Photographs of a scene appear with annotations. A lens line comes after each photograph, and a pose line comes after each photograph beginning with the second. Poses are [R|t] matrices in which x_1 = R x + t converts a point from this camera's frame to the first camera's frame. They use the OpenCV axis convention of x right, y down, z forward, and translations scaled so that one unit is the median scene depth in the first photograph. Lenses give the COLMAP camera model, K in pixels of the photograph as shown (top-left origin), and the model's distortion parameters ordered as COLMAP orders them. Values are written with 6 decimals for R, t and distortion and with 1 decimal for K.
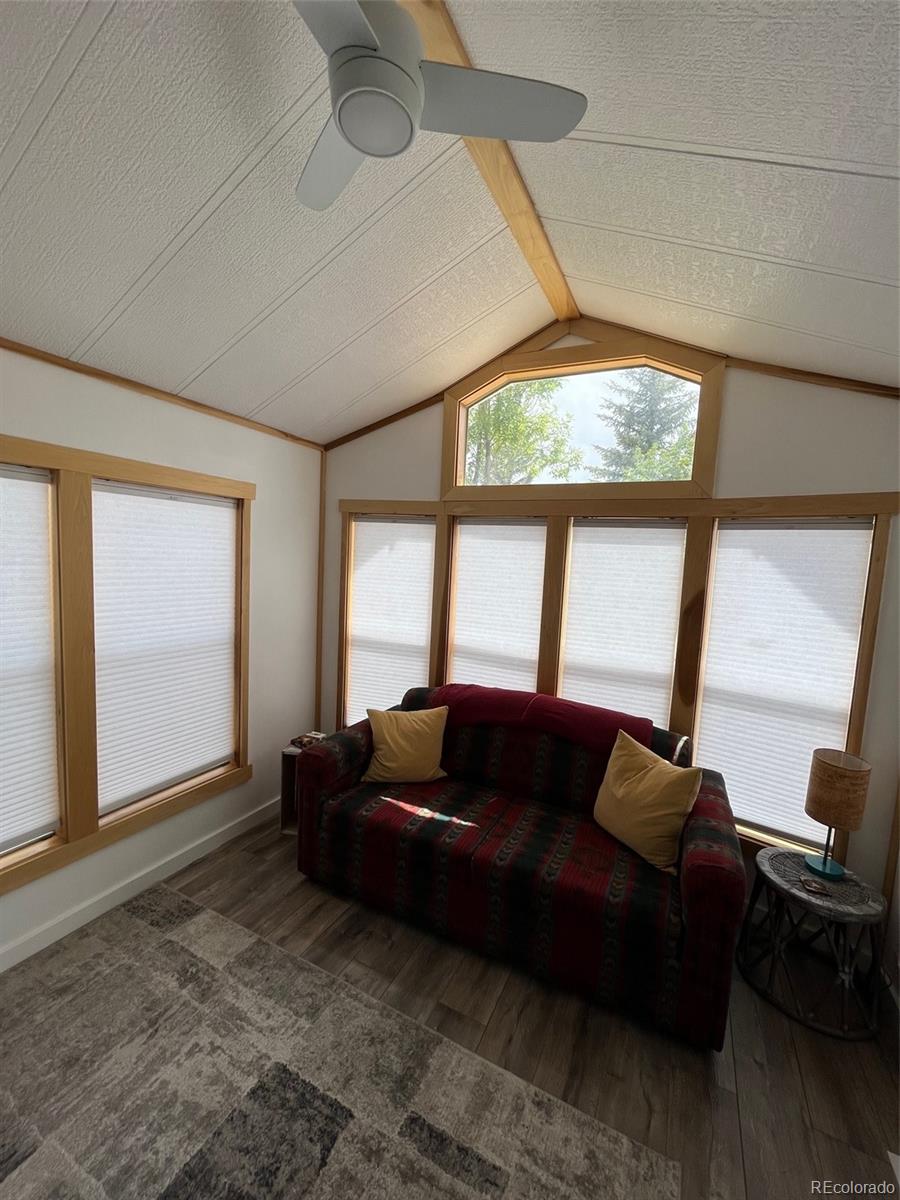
lens RADIAL K [[484.5, 0, 442.7], [0, 484.5, 597.8], [0, 0, 1]] dist [-0.003855, 0.000427]
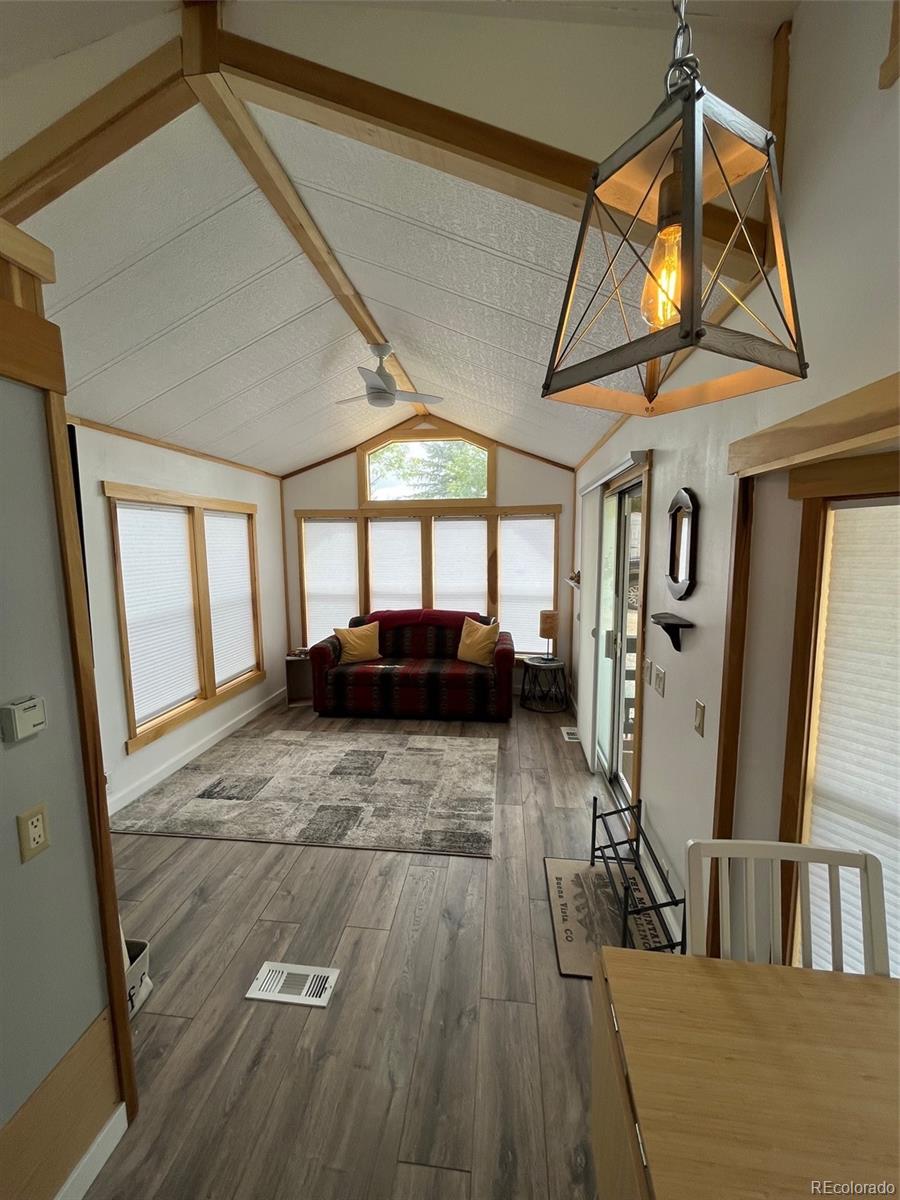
lens RADIAL K [[484.5, 0, 443.6], [0, 484.5, 598.0], [0, 0, 1]] dist [-0.003855, 0.000427]
pose [[0.939042, -0.096551, 0.329966, -0.467421], [0.085107, 0.995167, 0.048990, 0.085729], [-0.333101, -0.017921, 0.942721, -1.084553]]
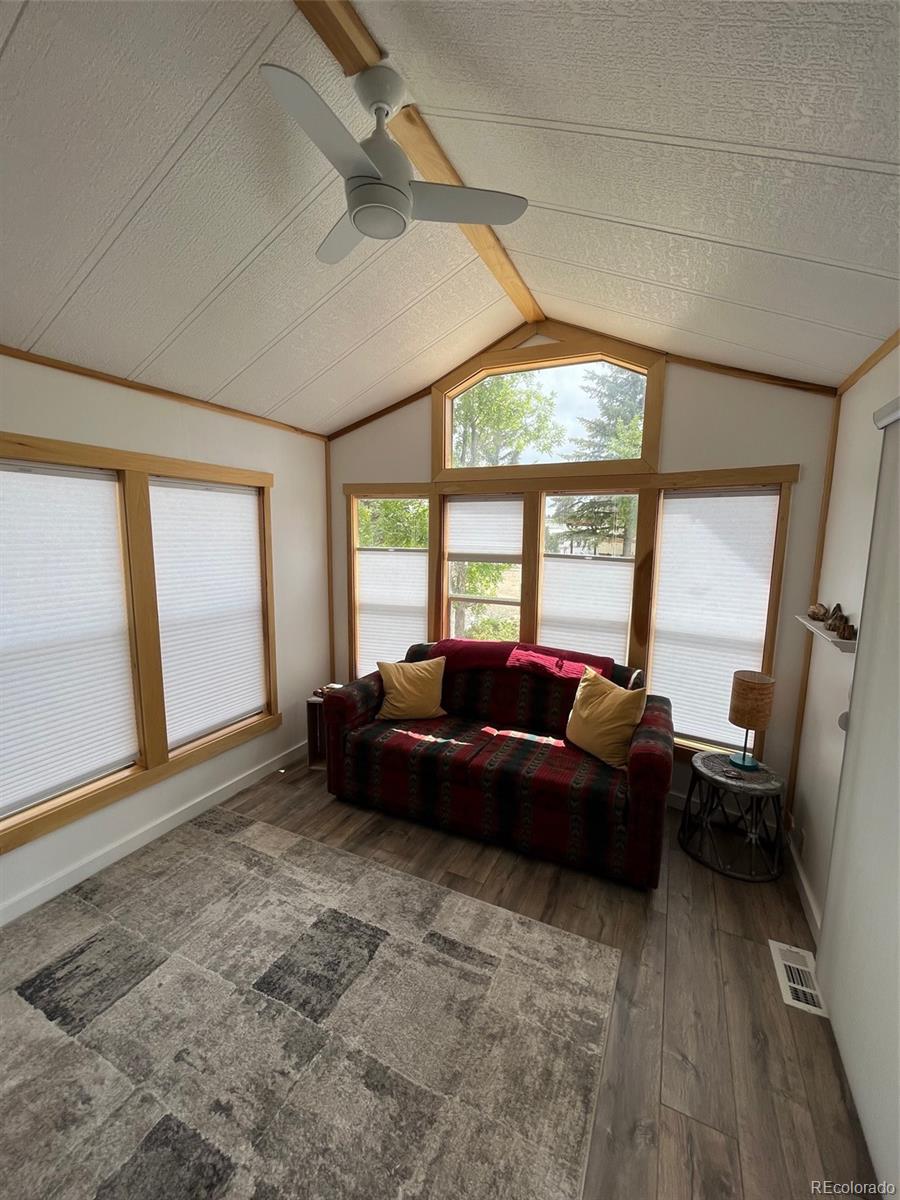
lens RADIAL K [[484.5, 0, 442.5], [0, 484.5, 597.6], [0, 0, 1]] dist [-0.003855, 0.000427]
pose [[0.999145, -0.039095, 0.013428, -0.008053], [0.038420, 0.998141, 0.047316, 0.029580], [-0.015253, -0.046760, 0.998790, -0.237157]]
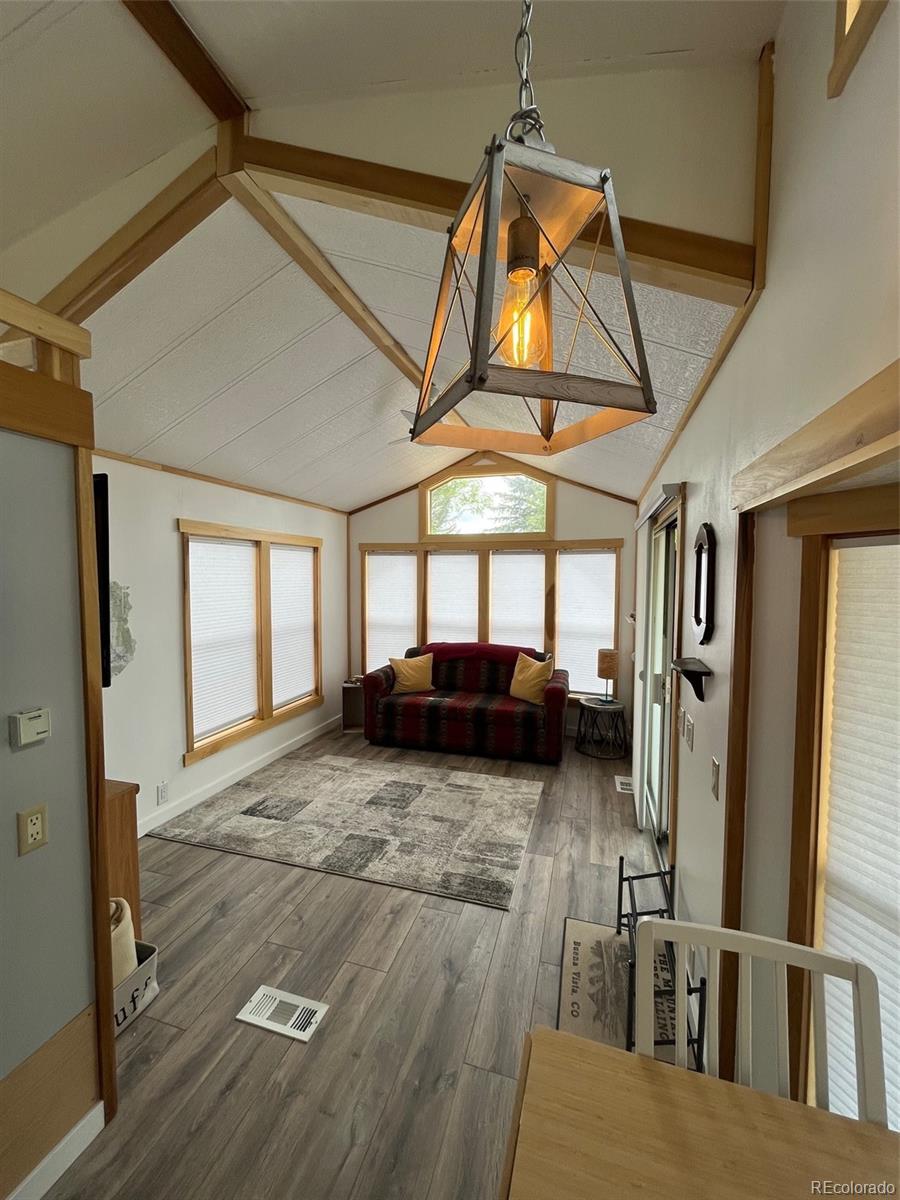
lens RADIAL K [[484.5, 0, 442.8], [0, 484.5, 598.4], [0, 0, 1]] dist [-0.003855, 0.000427]
pose [[0.985170, -0.053448, 0.163046, -0.320164], [0.058905, 0.997848, -0.028814, 0.090762], [-0.161155, 0.037991, 0.986198, -1.123830]]
